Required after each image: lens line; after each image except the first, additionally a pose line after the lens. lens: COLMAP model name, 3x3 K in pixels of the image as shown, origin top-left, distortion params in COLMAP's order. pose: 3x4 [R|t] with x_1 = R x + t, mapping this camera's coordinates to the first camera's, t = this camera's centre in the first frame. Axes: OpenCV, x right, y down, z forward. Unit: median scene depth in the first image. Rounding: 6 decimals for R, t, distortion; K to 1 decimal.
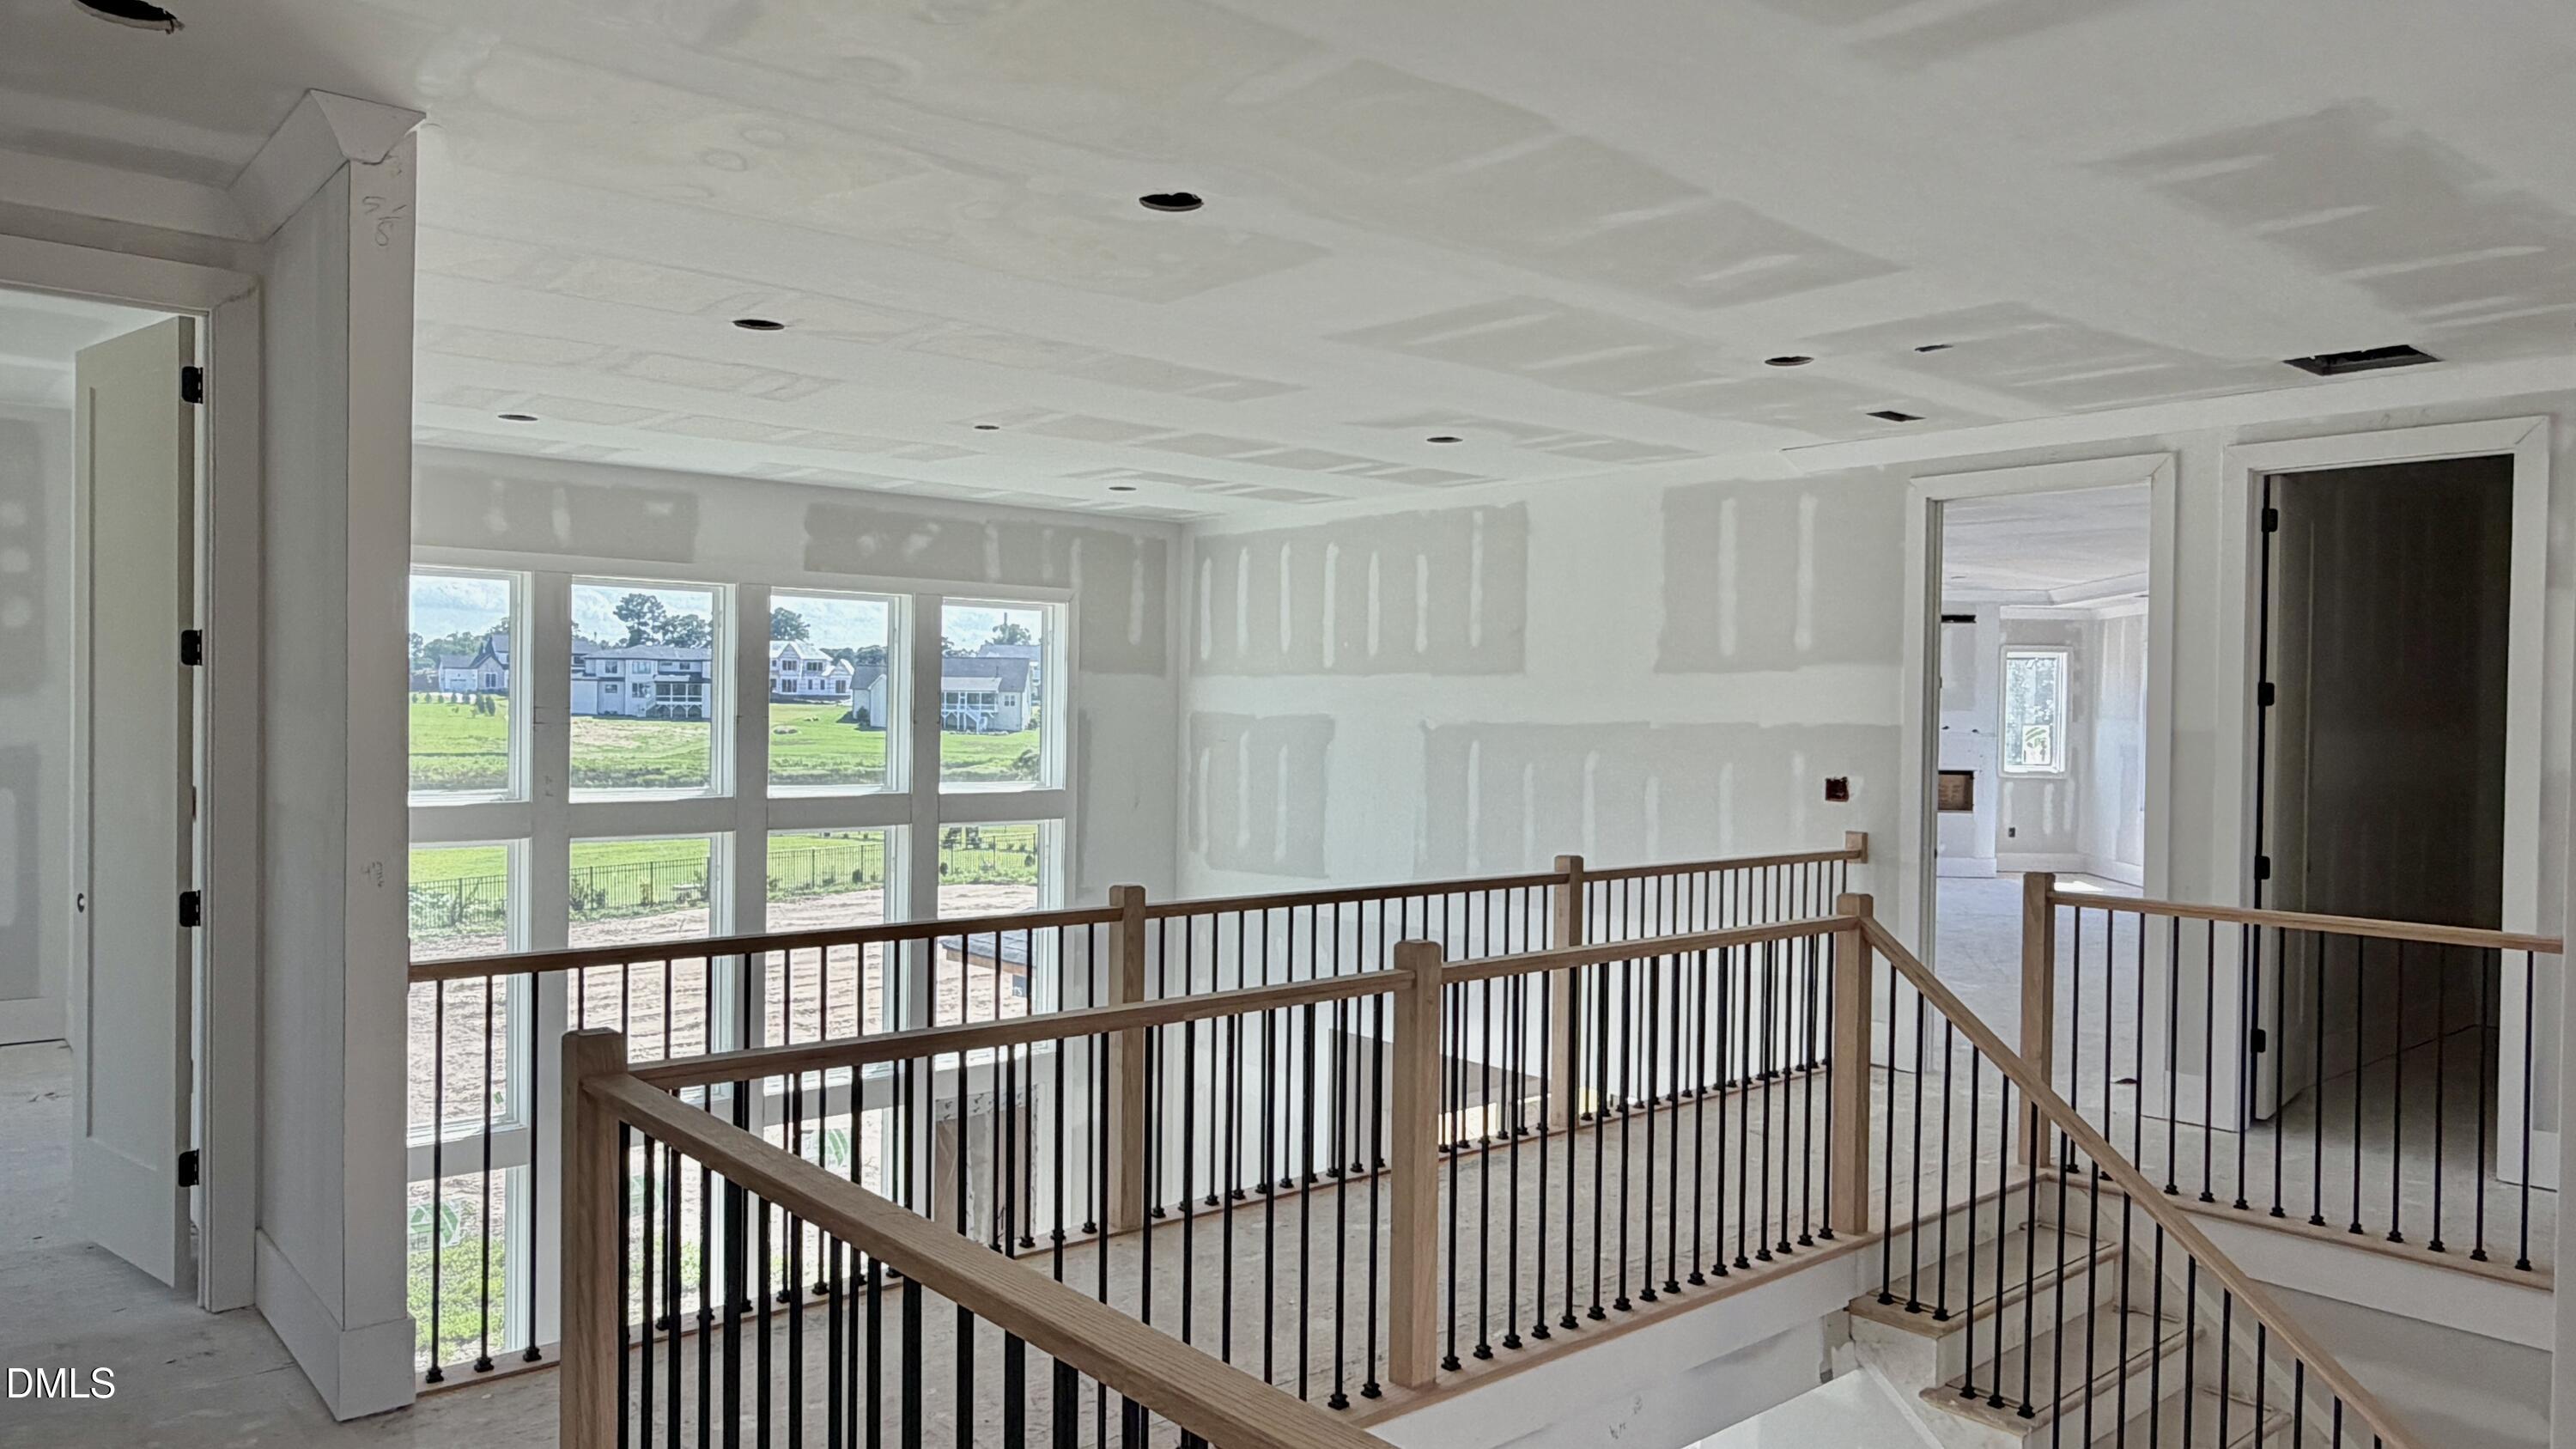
lens RADIAL K [[1703.3, 0, 1288.6], [0, 1703.3, 714.2], [0, 0, 1]] dist [-0.000486, -0.000155]
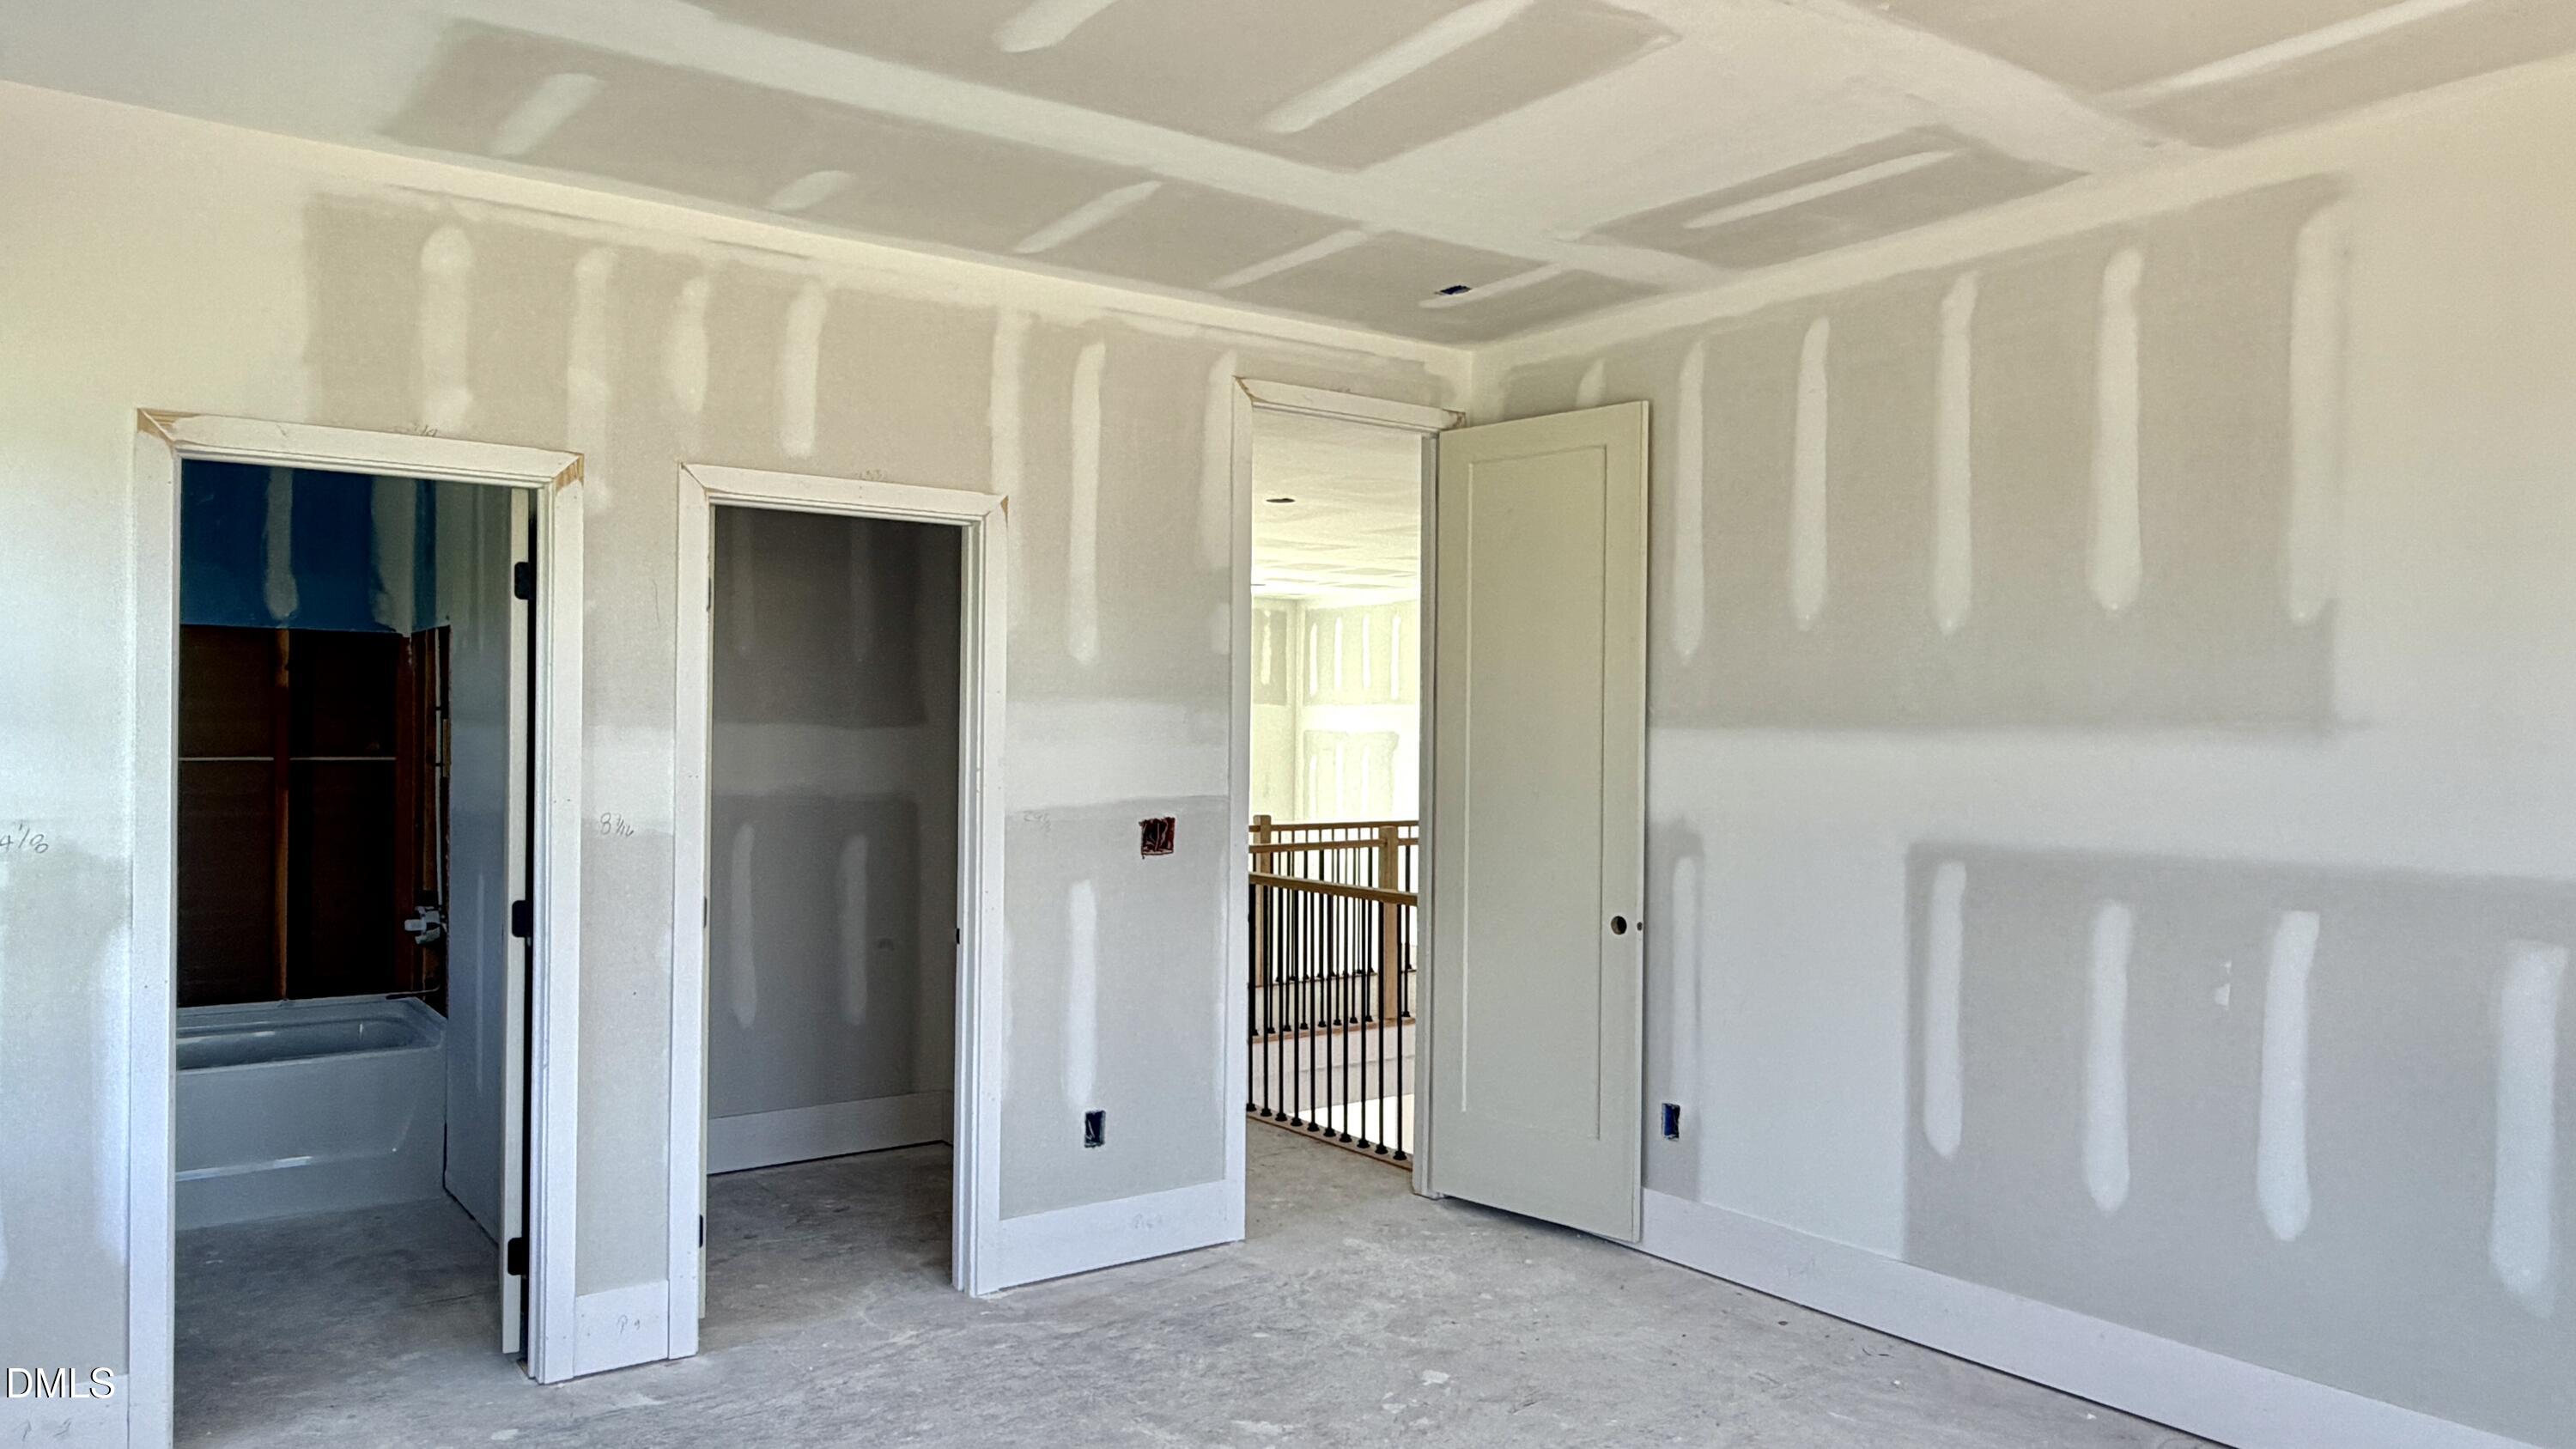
lens RADIAL K [[1703.3, 0, 1284.3], [0, 1703.3, 722.6], [0, 0, 1]] dist [-0.000486, -0.000155]
pose [[0.996922, 0.000869, -0.078394, 0.041698], [-0.001534, 0.999963, -0.008428, 0.005378], [0.078384, 0.008523, 0.996887, -0.465255]]
